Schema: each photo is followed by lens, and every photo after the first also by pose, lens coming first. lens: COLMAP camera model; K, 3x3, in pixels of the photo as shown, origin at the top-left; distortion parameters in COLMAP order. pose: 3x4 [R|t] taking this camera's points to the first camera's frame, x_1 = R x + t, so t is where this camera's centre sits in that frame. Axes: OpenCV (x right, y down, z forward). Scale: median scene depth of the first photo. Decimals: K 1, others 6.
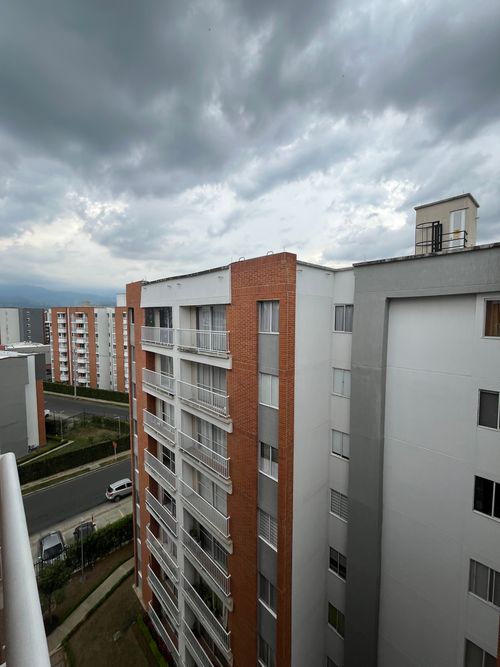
lens RADIAL K [[271.4, 0, 250.0], [0, 271.4, 333.5], [0, 0, 1]] dist [0.000148, 0.000284]
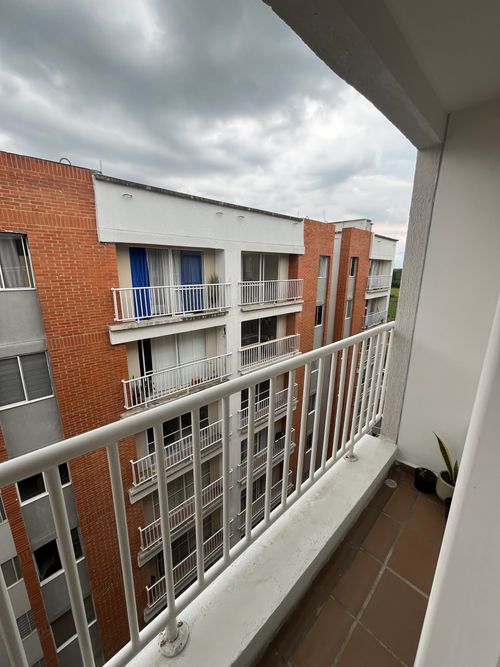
lens RADIAL K [[271.4, 0, 250.0], [0, 271.4, 333.5], [0, 0, 1]] dist [0.000148, 0.000284]
pose [[-0.007116, -0.250514, 0.968087, -1.248440], [0.046618, 0.966976, 0.250569, -0.081081], [-0.998887, 0.046913, 0.004797, 1.202869]]
